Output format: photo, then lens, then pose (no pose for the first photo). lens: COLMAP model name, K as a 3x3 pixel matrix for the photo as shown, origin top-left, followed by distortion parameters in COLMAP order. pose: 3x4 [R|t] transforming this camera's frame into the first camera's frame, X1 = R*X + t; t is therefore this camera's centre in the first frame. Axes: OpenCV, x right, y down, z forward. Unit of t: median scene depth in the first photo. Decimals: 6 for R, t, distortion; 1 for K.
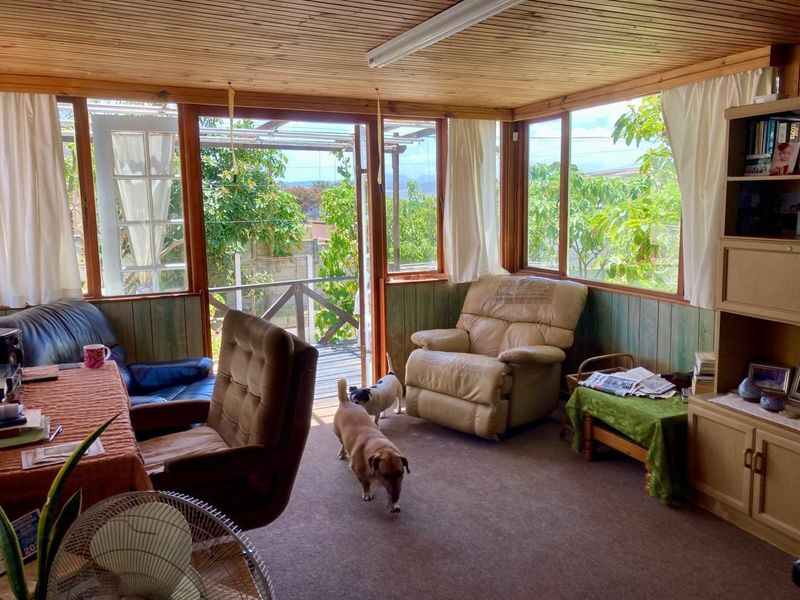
lens RADIAL K [[661.4, 0, 407.7], [0, 661.4, 300.2], [0, 0, 1]] dist [0.077904, -0.113866]
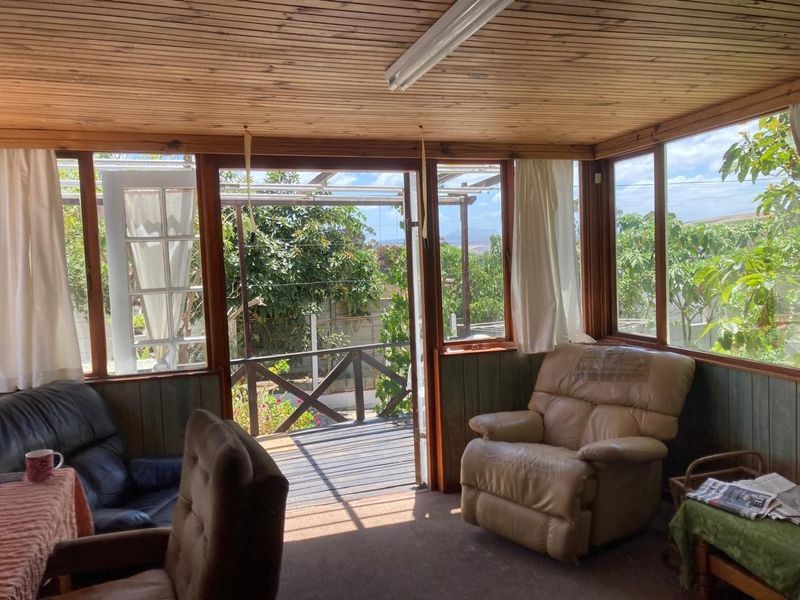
lens RADIAL K [[650.8, 0, 401.4], [0, 650.8, 311.5], [0, 0, 1]] dist [0.005188, 0.002136]
pose [[0.988170, -0.012495, -0.152853, 0.046430], [0.002667, 0.997925, -0.064333, -0.028983], [0.153340, 0.063164, 0.986153, 0.183950]]
